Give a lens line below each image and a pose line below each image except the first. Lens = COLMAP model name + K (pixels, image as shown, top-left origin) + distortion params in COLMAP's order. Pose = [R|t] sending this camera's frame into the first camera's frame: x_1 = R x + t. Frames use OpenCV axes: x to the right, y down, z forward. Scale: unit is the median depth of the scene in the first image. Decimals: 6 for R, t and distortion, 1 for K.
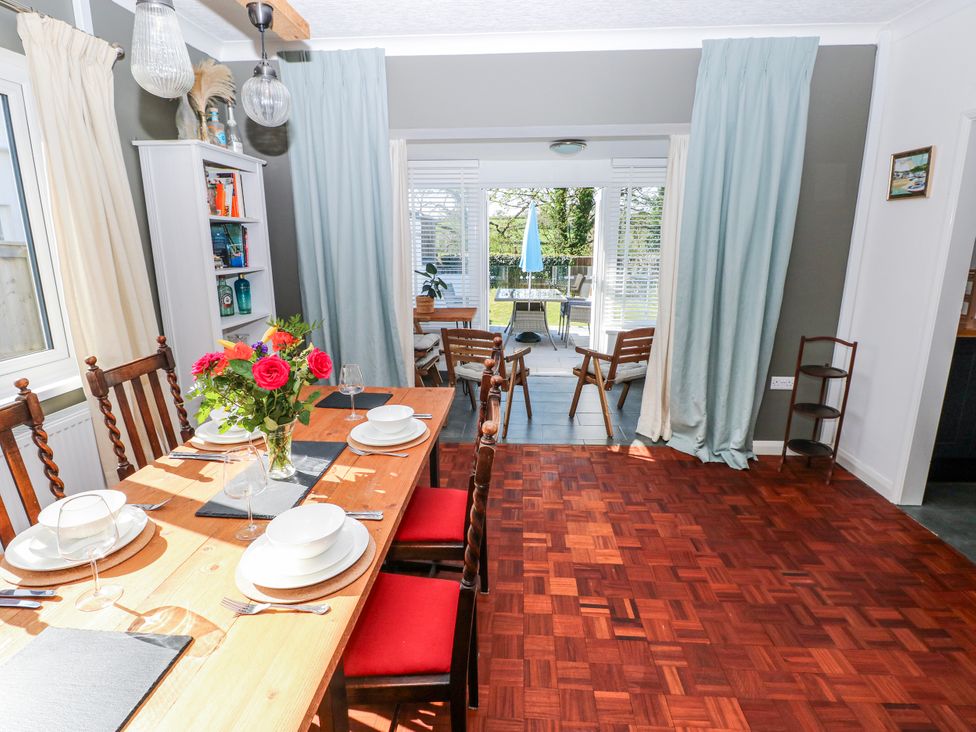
lens RADIAL K [[506.2, 0, 489.3], [0, 506.2, 353.4], [0, 0, 1]] dist [-0.001589, -0.000052]
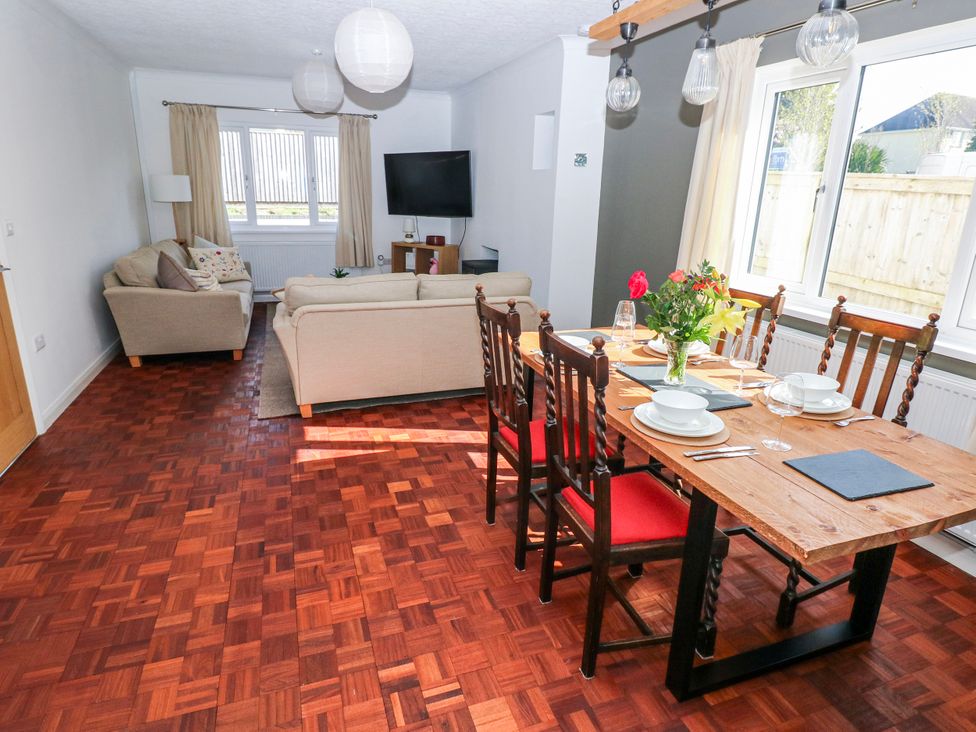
lens RADIAL K [[543.2, 0, 489.9], [0, 543.2, 354.6], [0, 0, 1]] dist [-0.011243, -0.001856]
pose [[-0.918501, 0.088497, -0.385389, 0.296011], [-0.112717, 0.875599, 0.469703, -0.227956], [0.379014, 0.474863, -0.794263, 1.035969]]
